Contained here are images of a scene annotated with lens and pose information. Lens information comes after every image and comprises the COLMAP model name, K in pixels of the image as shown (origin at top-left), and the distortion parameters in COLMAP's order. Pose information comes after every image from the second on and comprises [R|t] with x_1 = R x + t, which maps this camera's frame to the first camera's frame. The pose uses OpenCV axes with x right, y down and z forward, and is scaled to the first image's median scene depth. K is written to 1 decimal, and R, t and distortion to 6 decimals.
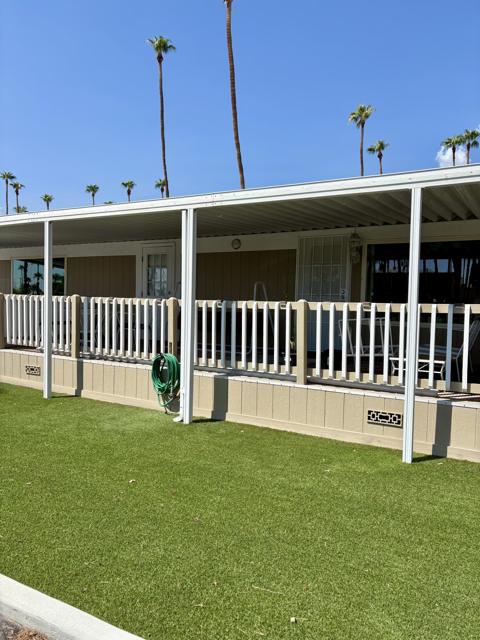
lens RADIAL K [[496.7, 0, 240.0], [0, 496.7, 320.0], [0, 0, 1]] dist [0.006925, 0.006806]
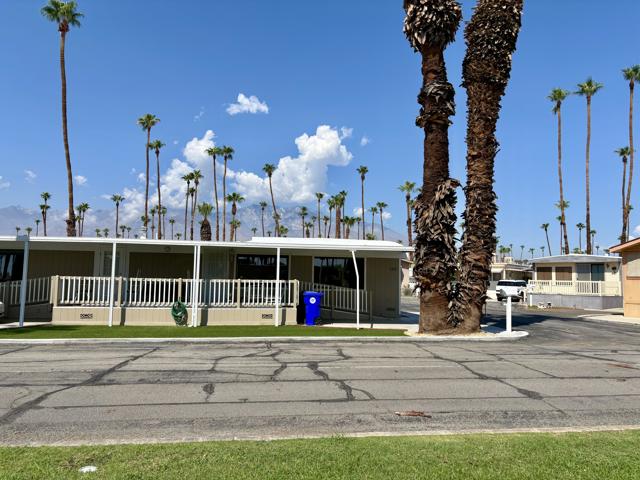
lens RADIAL K [[496.7, 0, 320.0], [0, 496.7, 240.0], [0, 0, 1]] dist [0.006925, 0.006806]
pose [[0.790356, 0.038152, 0.611459, -0.825059], [0.023089, 0.995495, -0.091957, 0.006002], [-0.612212, 0.086797, 0.785915, -1.028217]]
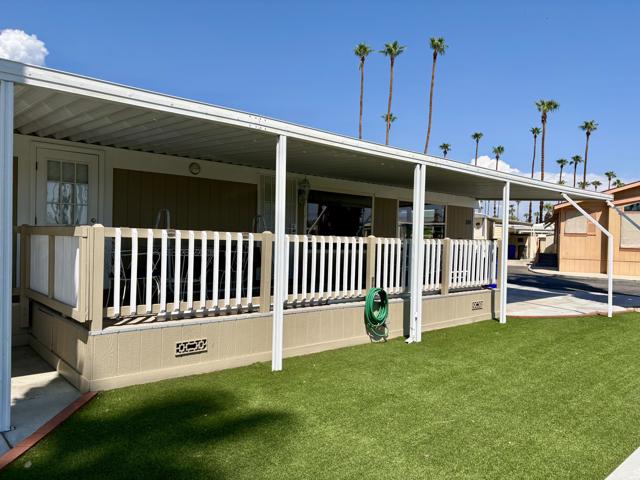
lens RADIAL K [[490.7, 0, 320.0], [0, 490.7, 240.0], [0, 0, 1]] dist [0.024517, 0.001227]
pose [[0.284644, -0.023855, 0.958337, -0.899317], [0.013482, 0.999691, 0.020880, -0.044655], [-0.958539, 0.006977, 0.284877, 0.604999]]
